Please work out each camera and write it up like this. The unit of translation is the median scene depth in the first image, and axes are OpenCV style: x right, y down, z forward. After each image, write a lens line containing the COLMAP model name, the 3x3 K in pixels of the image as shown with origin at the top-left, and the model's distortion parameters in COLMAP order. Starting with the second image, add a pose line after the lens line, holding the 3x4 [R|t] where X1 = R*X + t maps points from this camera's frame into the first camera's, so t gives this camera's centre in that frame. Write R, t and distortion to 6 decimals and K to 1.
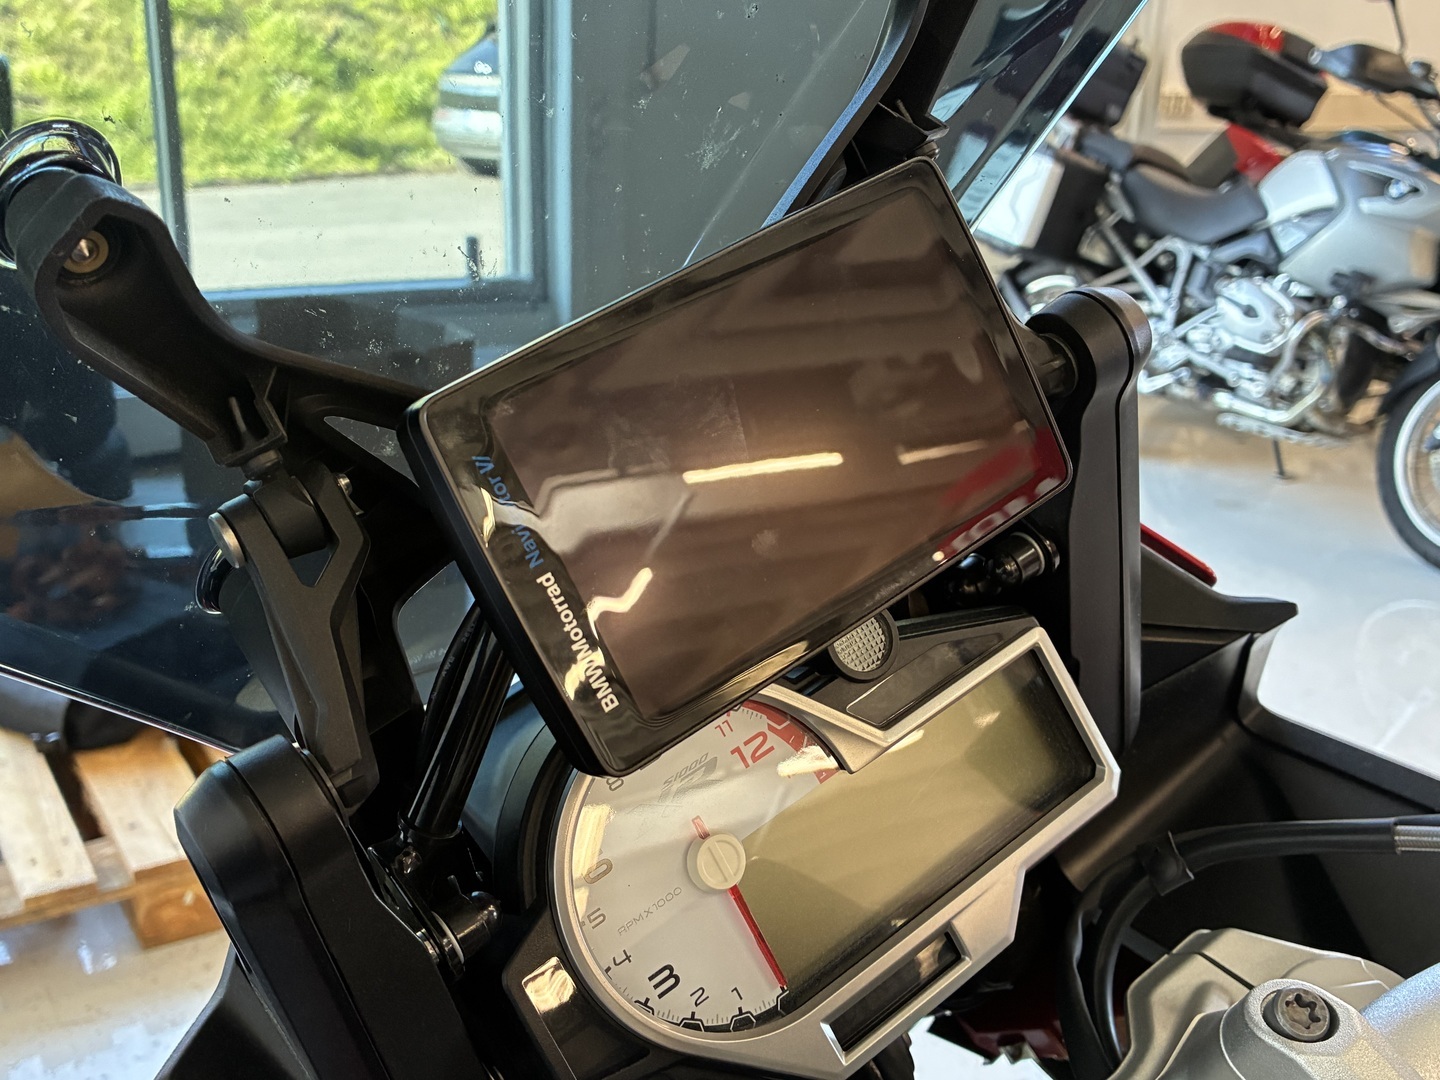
lens RADIAL K [[1446.8, 0, 720.0], [0, 1446.8, 540.0], [0, 0, 1]] dist [-0.006160, 0.007802]
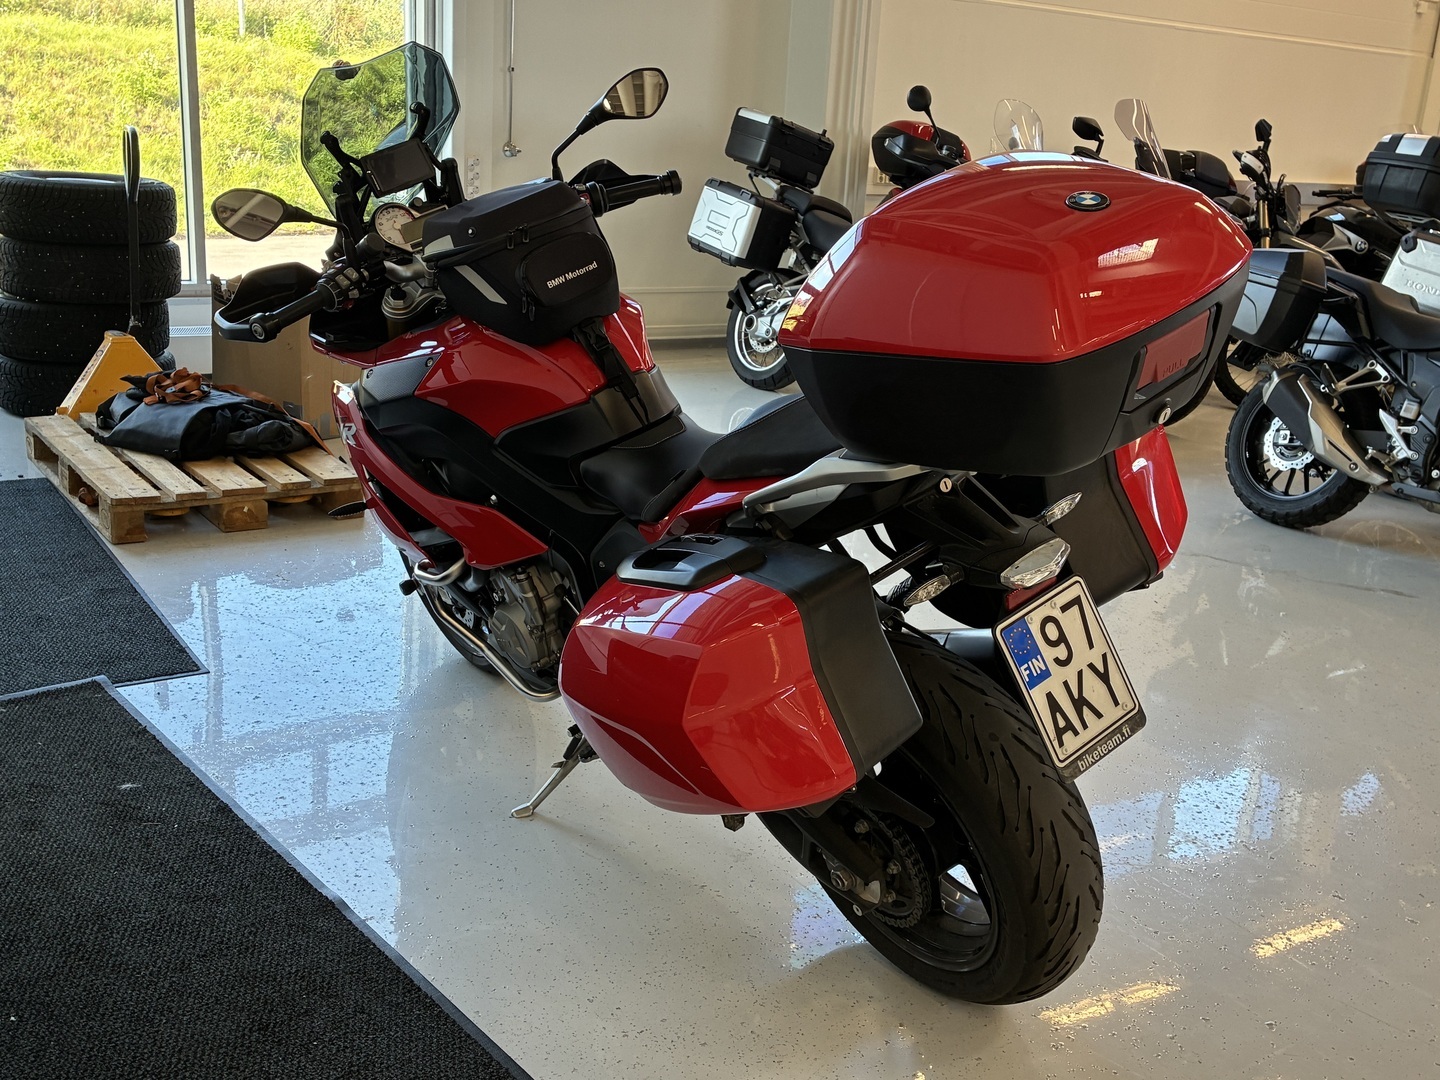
lens RADIAL K [[1453.7, 0, 720.0], [0, 1453.7, 540.0], [0, 0, 1]] dist [-0.013844, -0.021210]
pose [[0.998554, 0.012790, 0.052208, 0.078941], [-0.009647, 0.998151, -0.060019, 0.148366], [-0.052879, 0.059429, 0.996831, -0.419306]]
